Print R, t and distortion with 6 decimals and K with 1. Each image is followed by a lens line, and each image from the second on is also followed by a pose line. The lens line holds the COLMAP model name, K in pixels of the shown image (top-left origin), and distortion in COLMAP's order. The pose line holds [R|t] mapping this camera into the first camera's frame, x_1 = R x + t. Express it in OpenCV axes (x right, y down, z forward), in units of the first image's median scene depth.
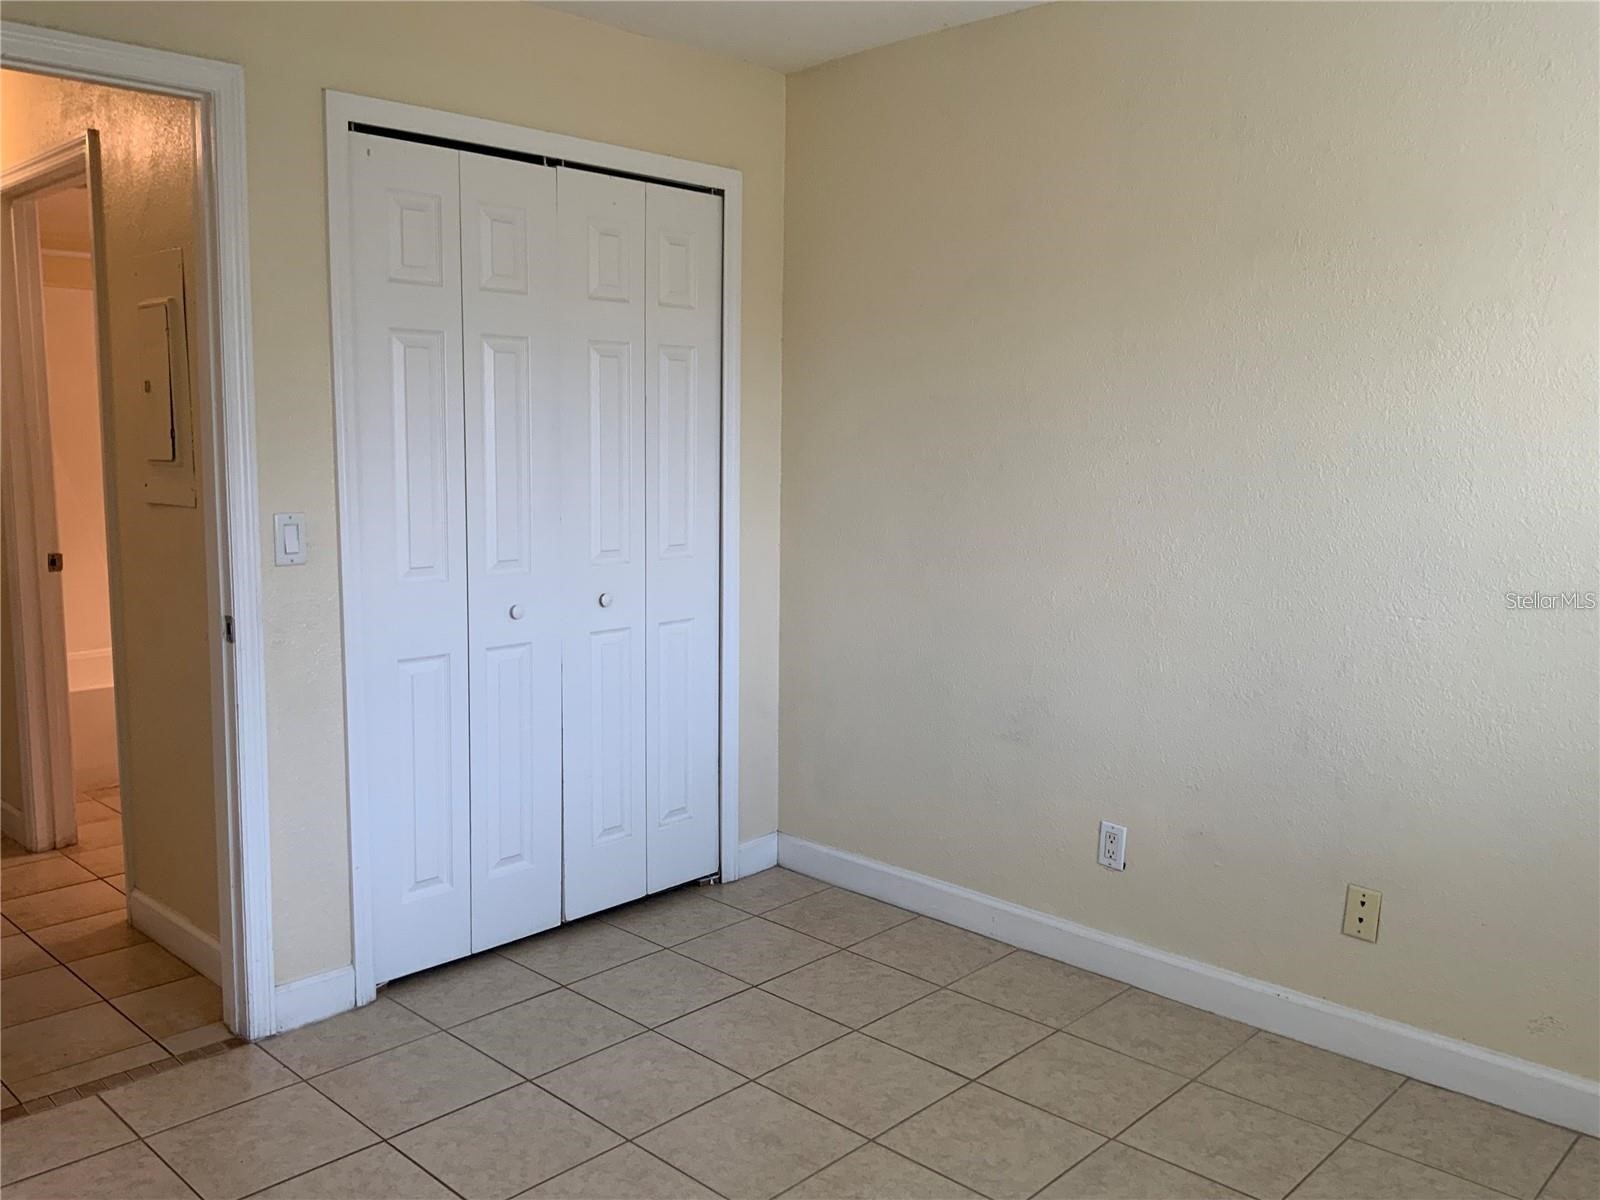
lens RADIAL K [[1320.7, 0, 800.0], [0, 1320.7, 600.0], [0, 0, 1]] dist [0.092050, -0.176958]
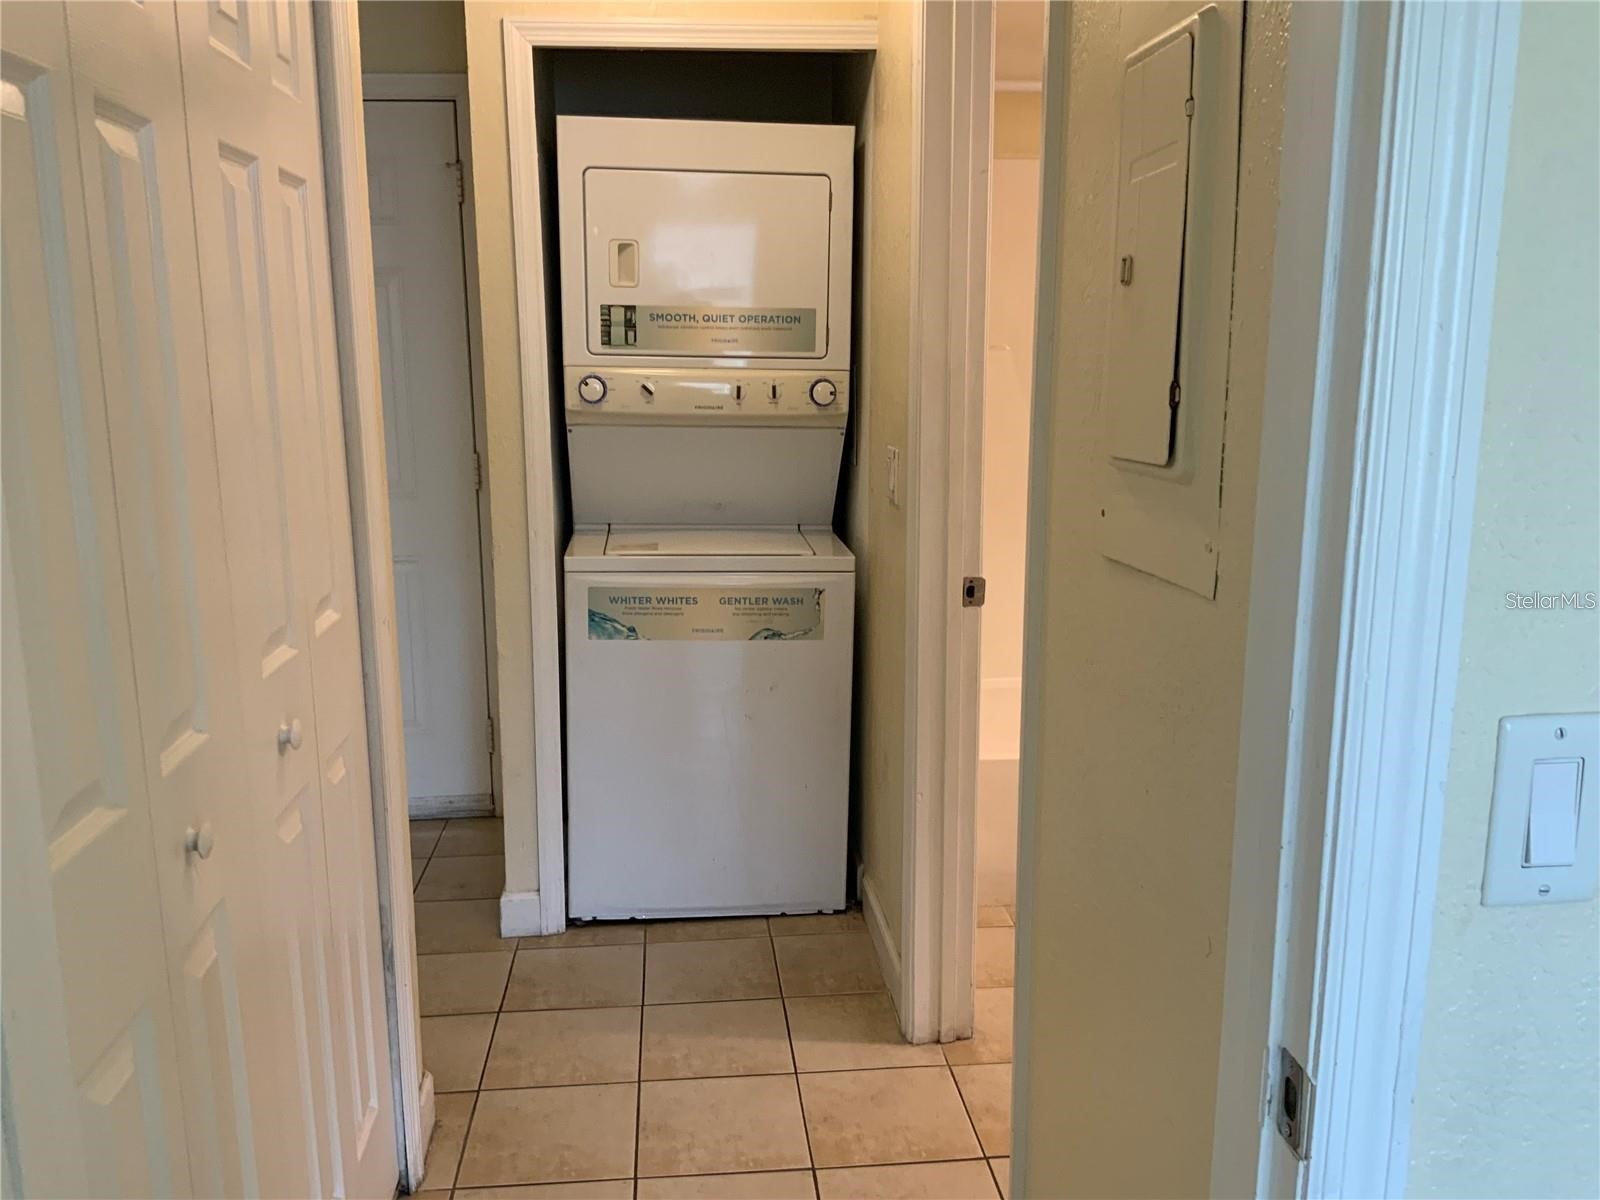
lens RADIAL K [[1320.7, 0, 800.0], [0, 1320.7, 600.0], [0, 0, 1]] dist [0.092050, -0.176958]
pose [[0.756636, 0.109090, -0.644672, -0.254588], [-0.072355, 0.993897, 0.083264, -0.076119], [0.649821, -0.016355, 0.759911, 0.545487]]
